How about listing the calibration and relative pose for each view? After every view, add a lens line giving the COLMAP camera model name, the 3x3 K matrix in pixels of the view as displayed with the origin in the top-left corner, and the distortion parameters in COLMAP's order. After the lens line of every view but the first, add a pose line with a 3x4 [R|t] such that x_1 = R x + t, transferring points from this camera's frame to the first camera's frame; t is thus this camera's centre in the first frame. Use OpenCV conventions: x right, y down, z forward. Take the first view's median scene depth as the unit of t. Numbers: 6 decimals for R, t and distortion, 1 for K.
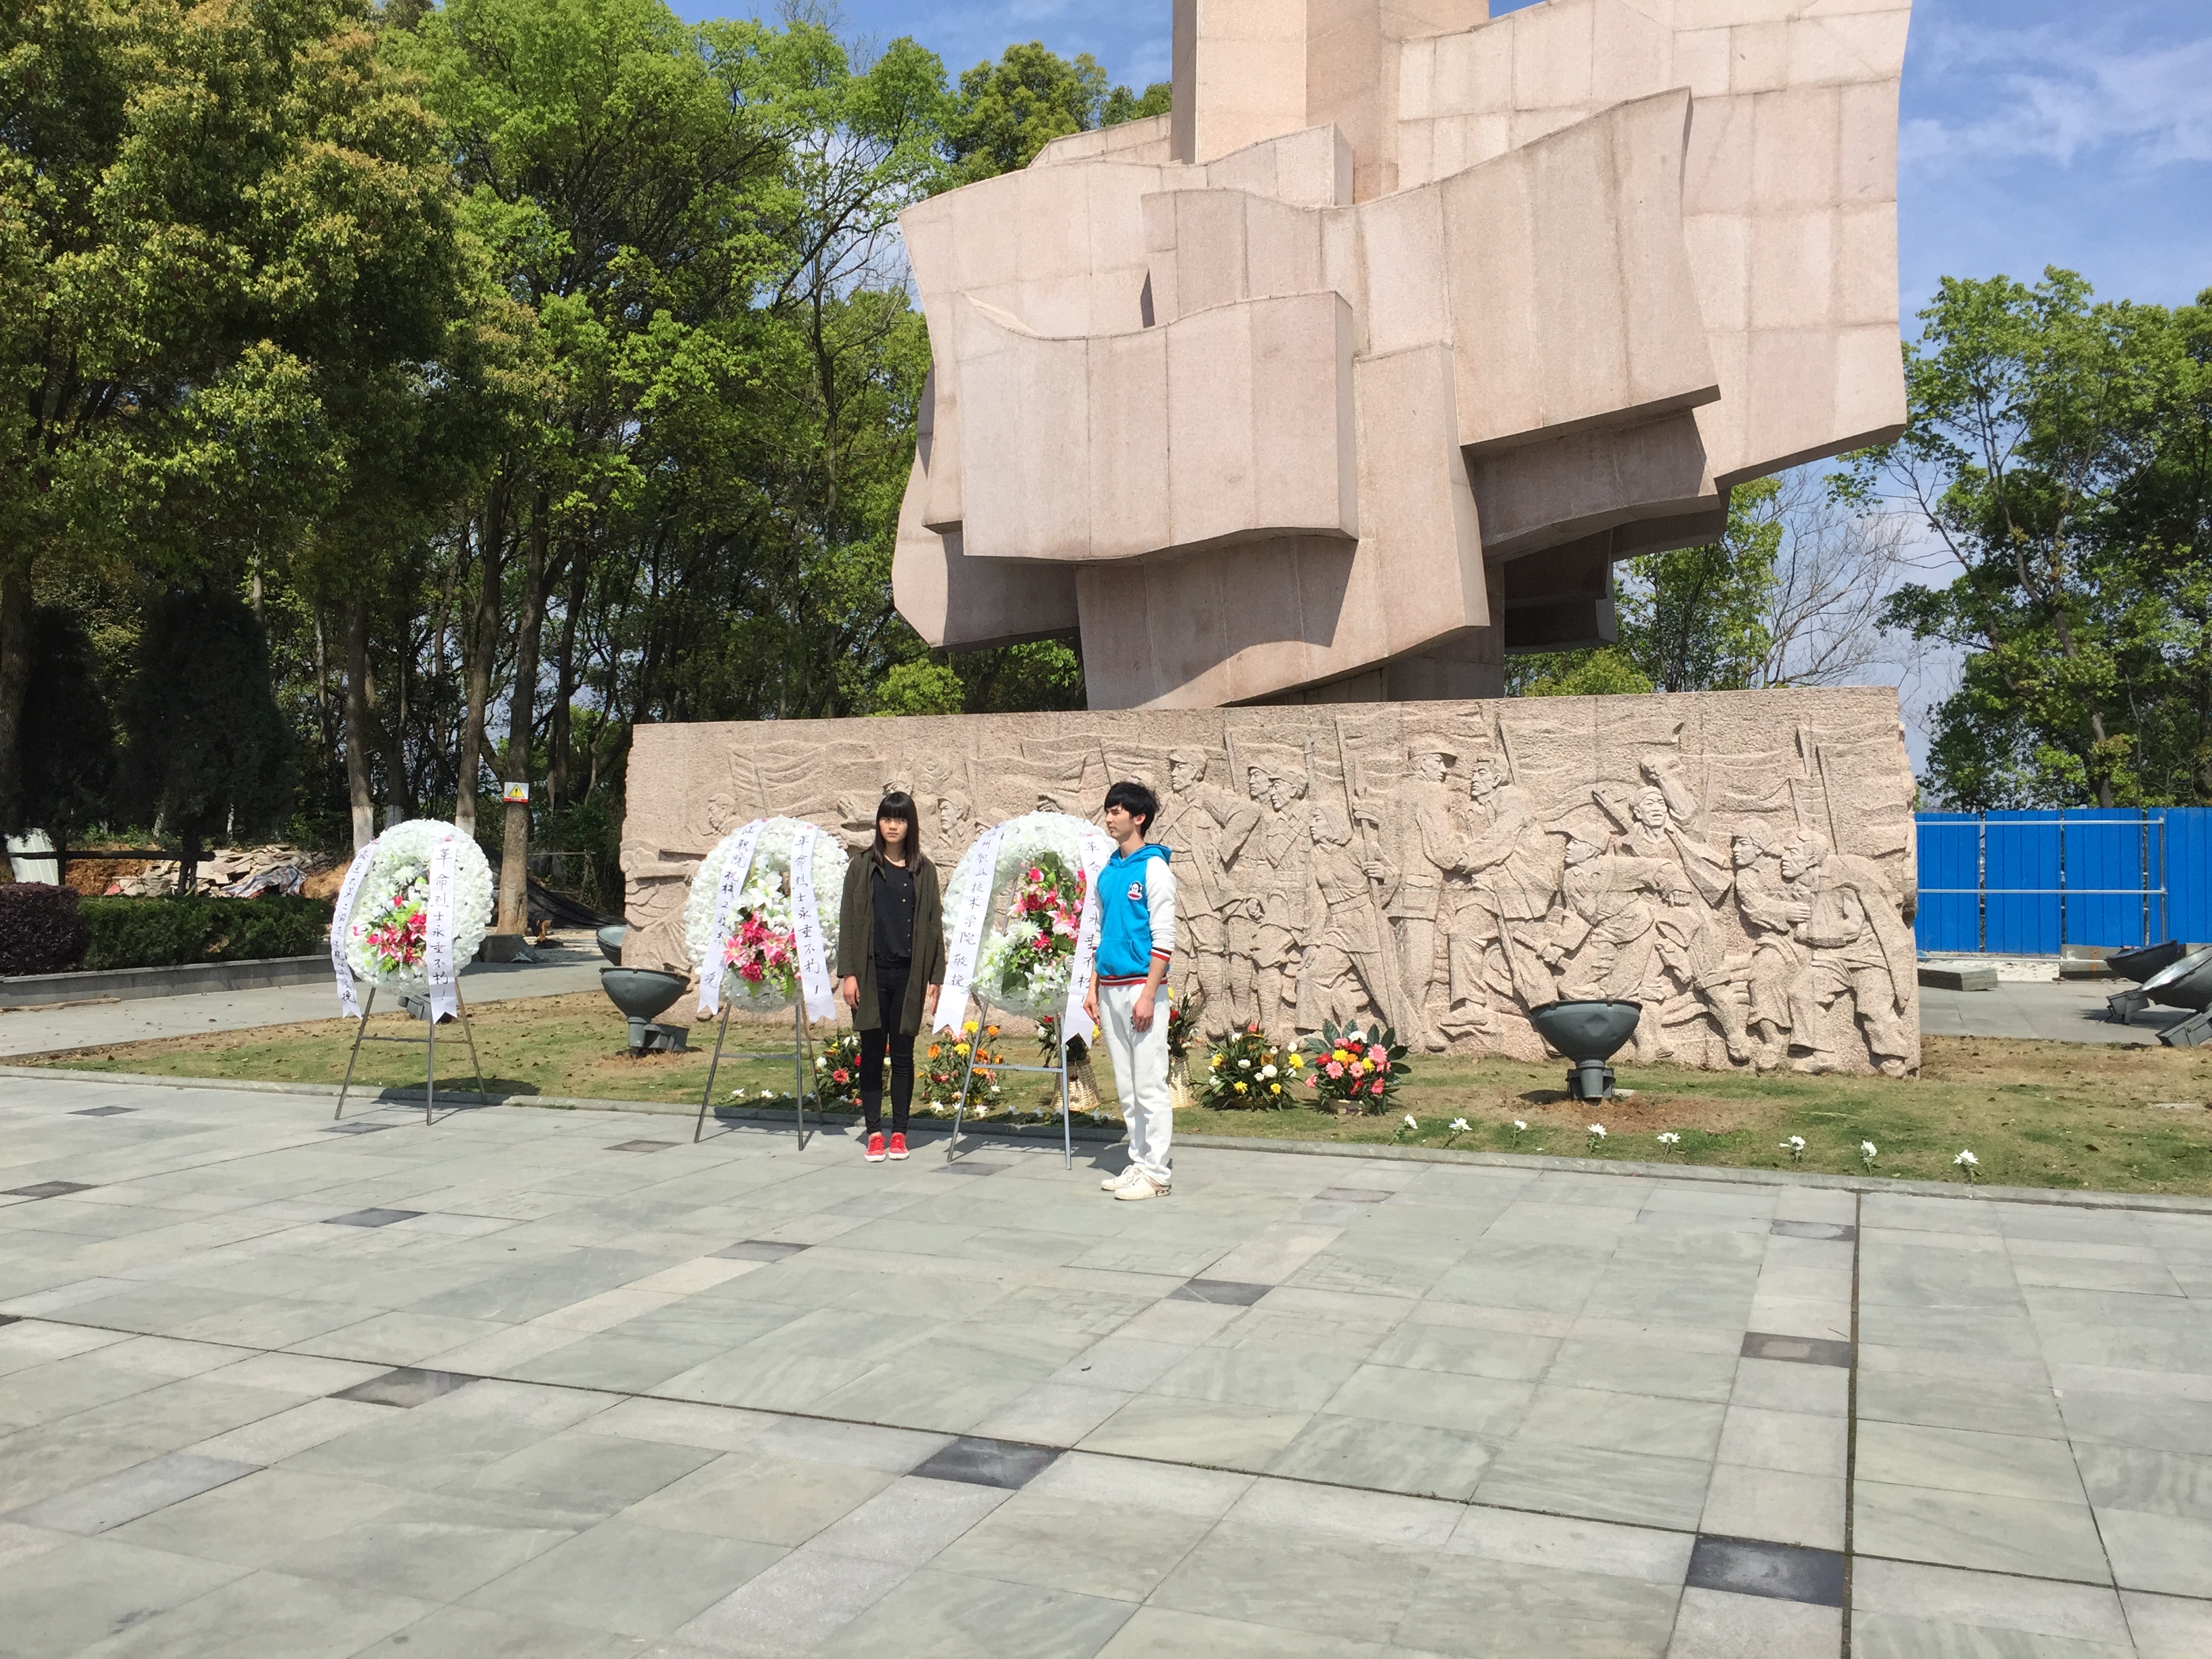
lens RADIAL K [[1914.1, 0, 1106.0], [0, 1914.1, 829.5], [0, 0, 1]] dist [0.072740, -0.002228]
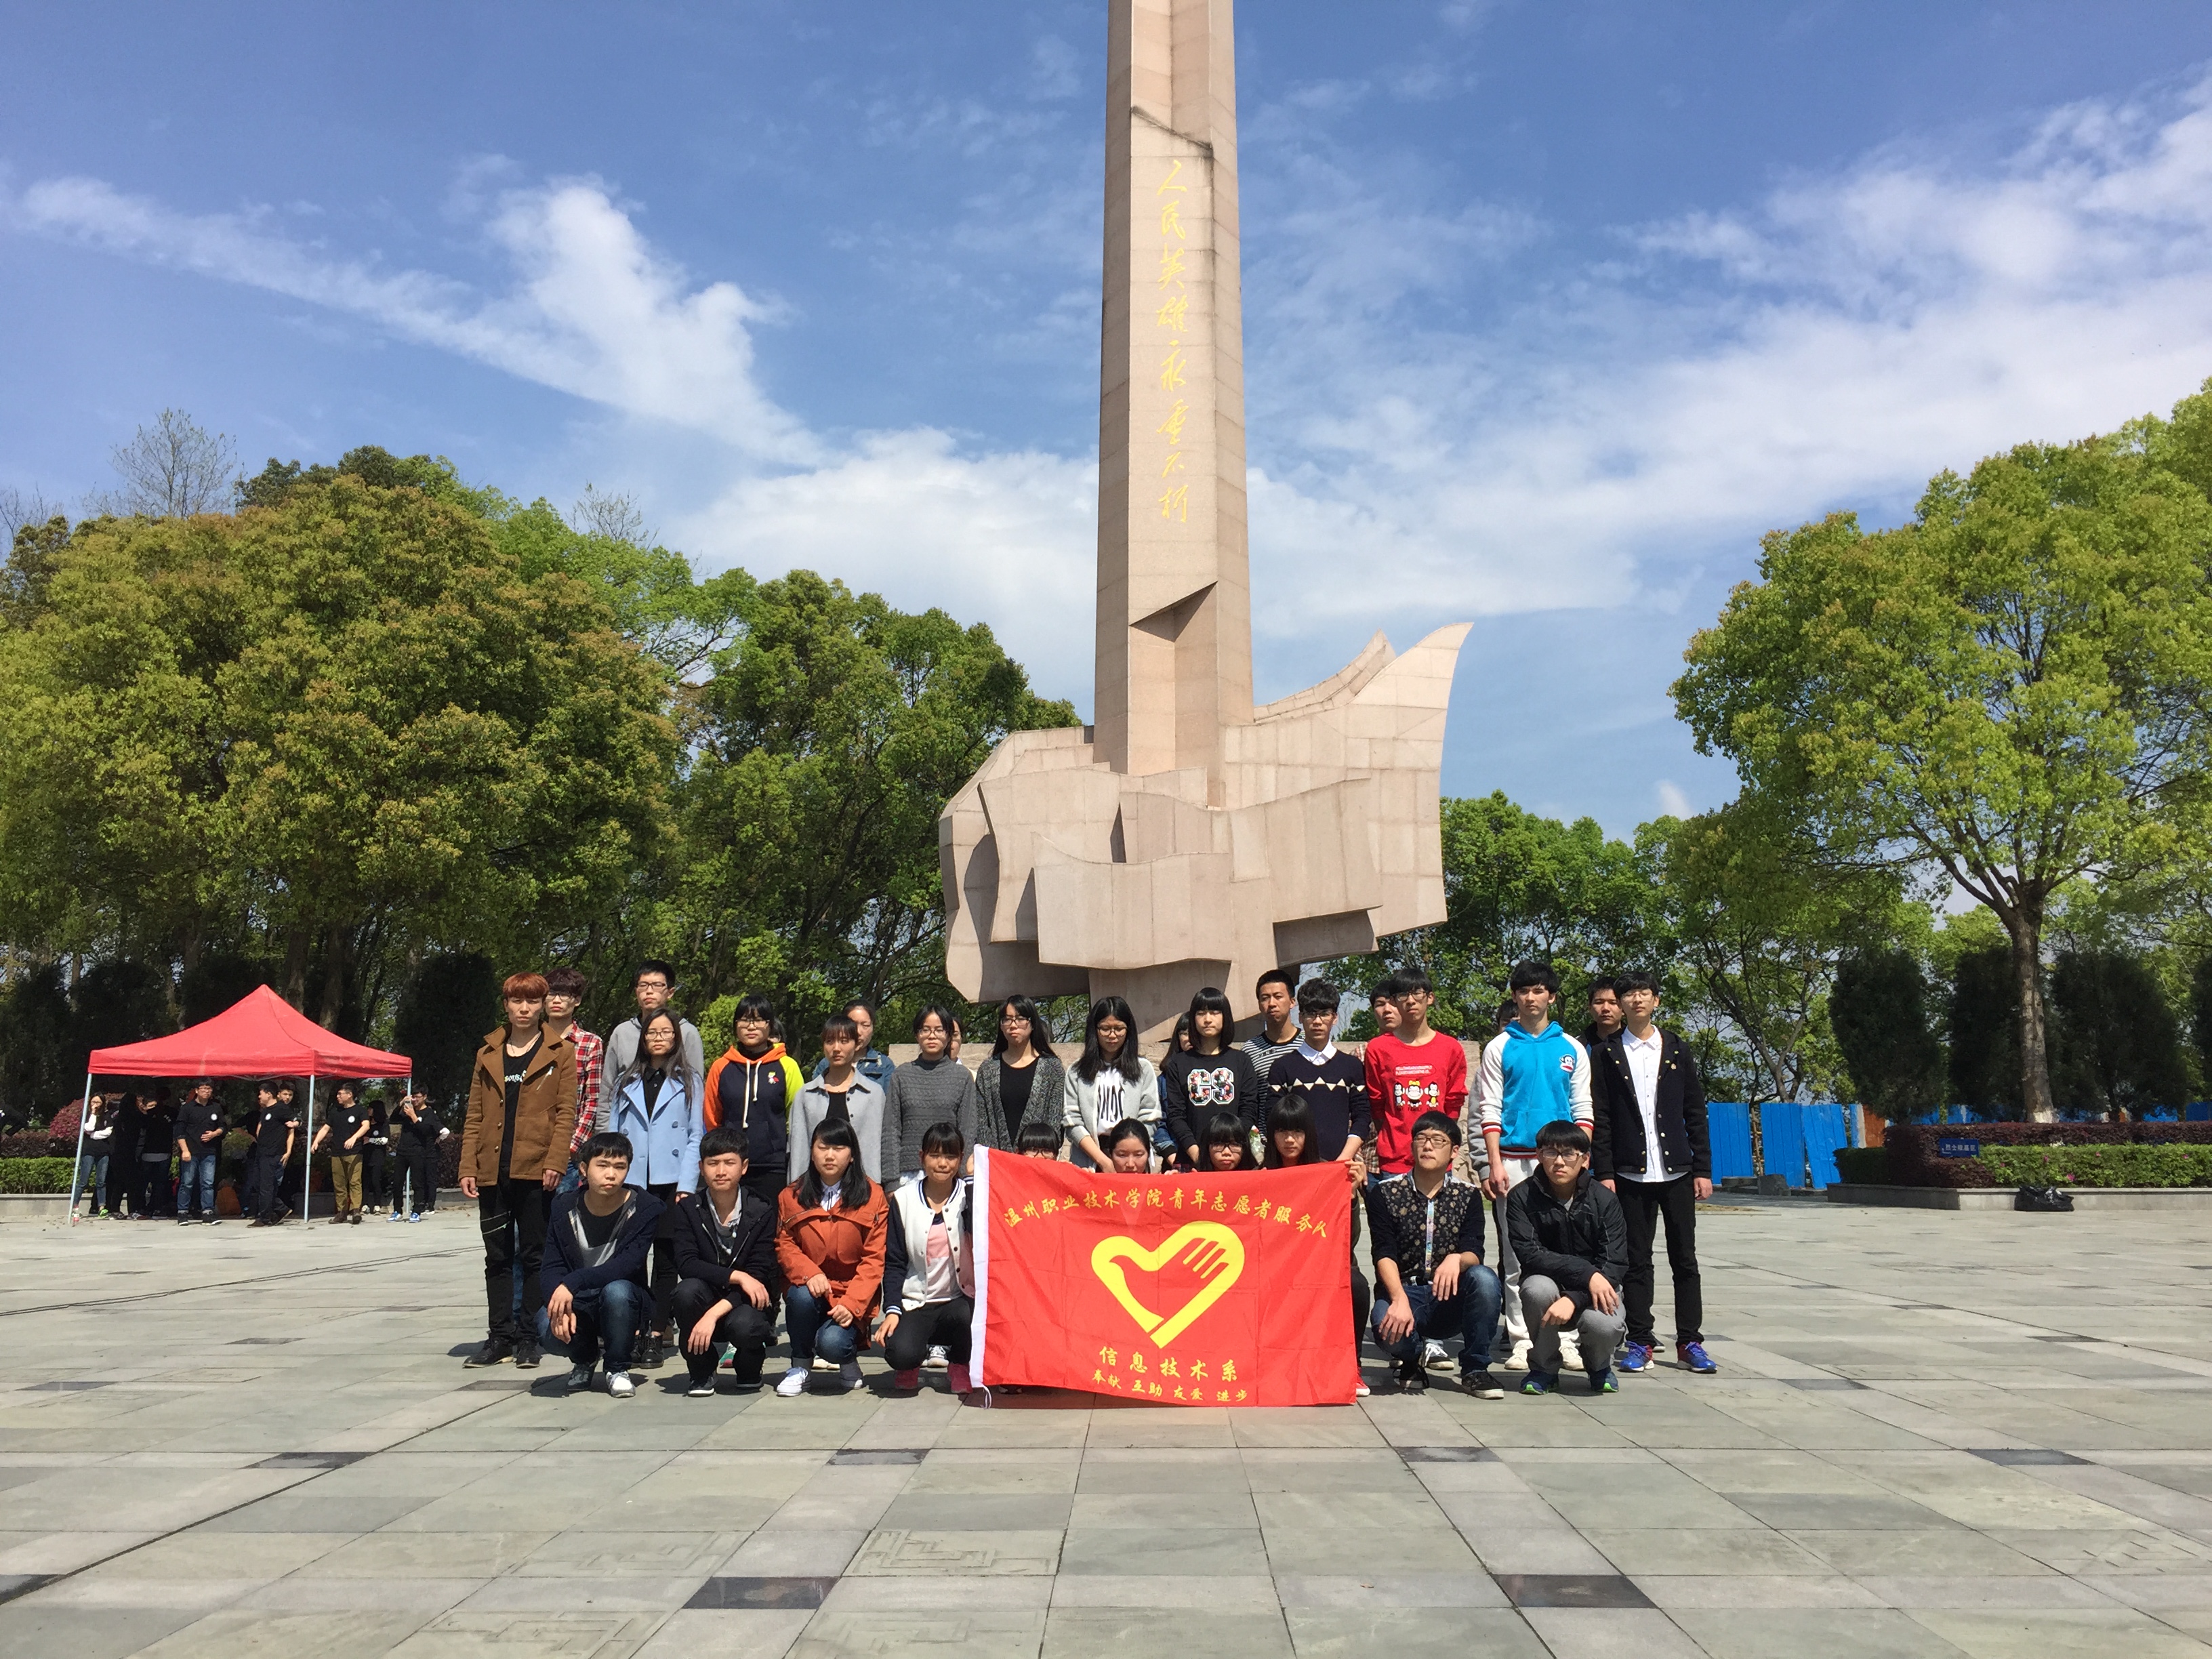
lens RADIAL K [[1914.1, 0, 1106.0], [0, 1914.1, 829.5], [0, 0, 1]] dist [0.072740, -0.002228]
pose [[0.939686, 0.061055, 0.336544, -0.665382], [-0.007086, 0.987203, -0.159311, 0.038069], [-0.341964, 0.147318, 0.928094, -0.873494]]
